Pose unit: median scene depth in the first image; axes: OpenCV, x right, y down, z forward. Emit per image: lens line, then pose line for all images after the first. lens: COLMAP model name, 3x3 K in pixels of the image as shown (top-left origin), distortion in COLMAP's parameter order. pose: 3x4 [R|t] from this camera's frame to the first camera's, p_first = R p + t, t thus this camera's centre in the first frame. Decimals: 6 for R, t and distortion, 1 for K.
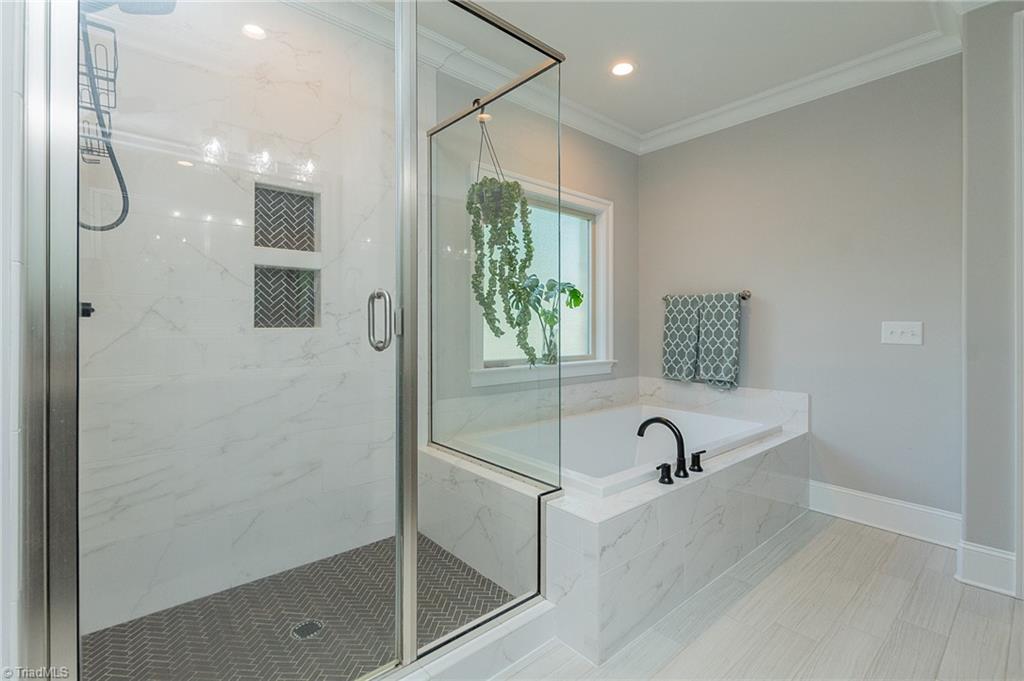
lens RADIAL K [[440.1, 0, 503.9], [0, 440.1, 326.7], [0, 0, 1]] dist [-0.001687, -0.000857]
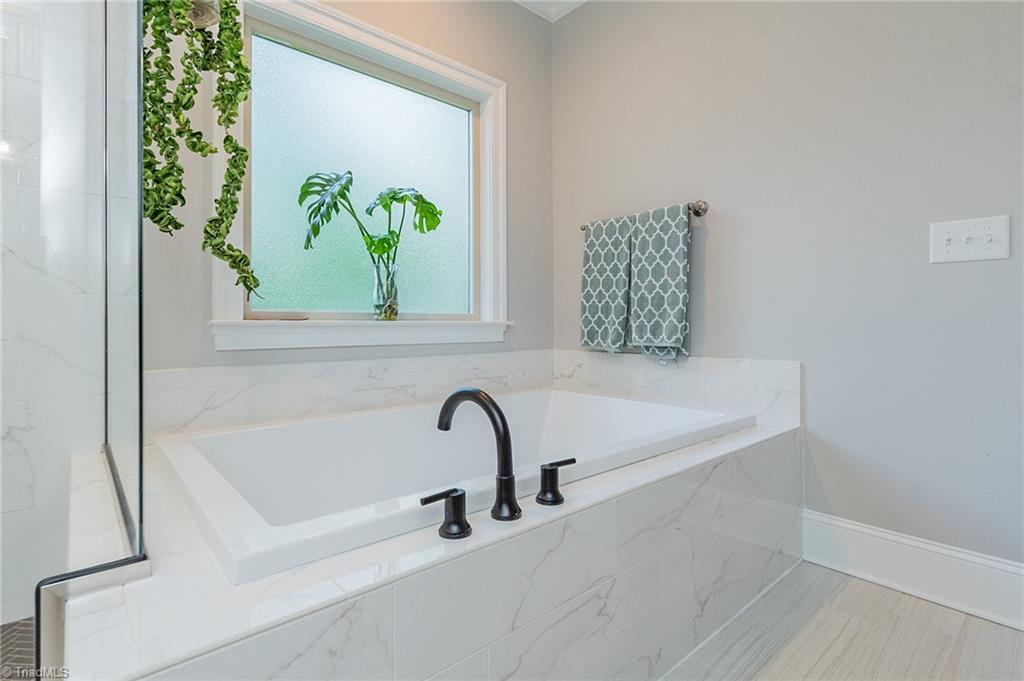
lens RADIAL K [[440.1, 0, 511.1], [0, 440.1, 333.2], [0, 0, 1]] dist [-0.001687, -0.000857]
pose [[0.999972, -0.005073, -0.005479, 0.283366], [0.005049, 0.999977, -0.004480, 0.105311], [0.005501, 0.004452, 0.999975, 0.375042]]
